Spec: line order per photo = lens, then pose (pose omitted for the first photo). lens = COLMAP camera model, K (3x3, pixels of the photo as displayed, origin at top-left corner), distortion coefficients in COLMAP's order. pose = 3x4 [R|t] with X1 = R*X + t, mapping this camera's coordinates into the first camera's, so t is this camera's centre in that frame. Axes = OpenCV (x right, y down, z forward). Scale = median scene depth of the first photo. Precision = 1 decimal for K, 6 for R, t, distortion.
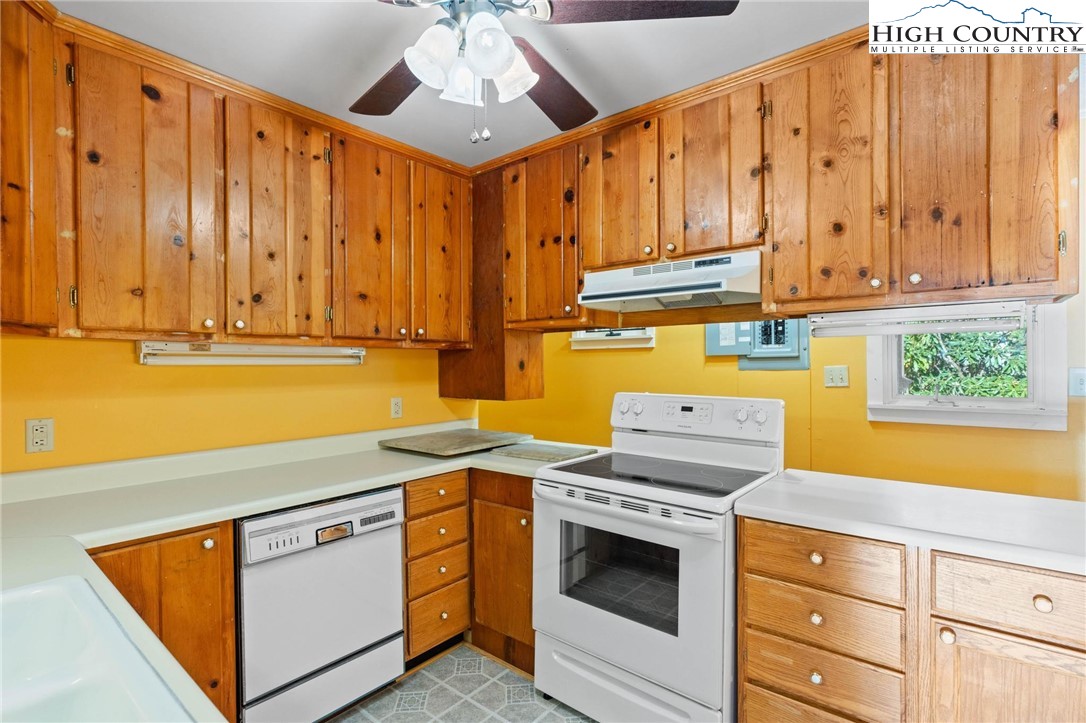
lens RADIAL K [[519.0, 0, 542.8], [0, 519.0, 367.5], [0, 0, 1]] dist [-0.000905, 0.000387]
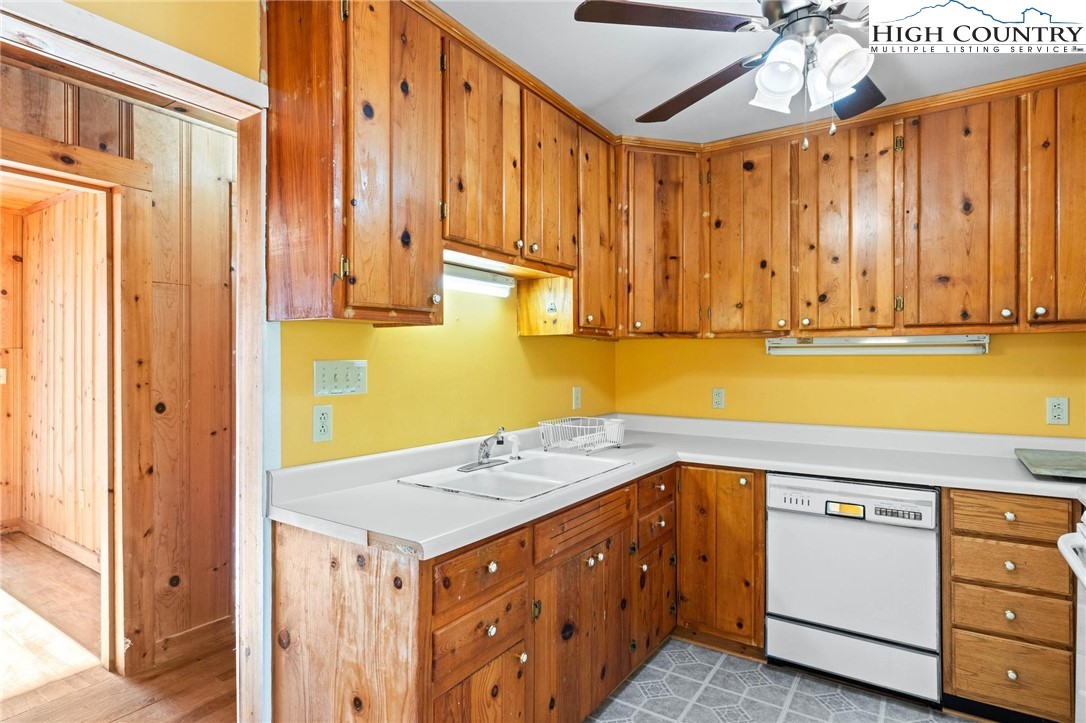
lens RADIAL K [[577.7, 0, 543.0], [0, 577.7, 357.5], [0, 0, 1]] dist [0.000468, -0.000161]
pose [[0.105736, 0.004784, -0.994383, 0.672642], [-0.002791, 0.999986, 0.004514, -0.003020], [0.994390, 0.002298, 0.105747, 0.226687]]
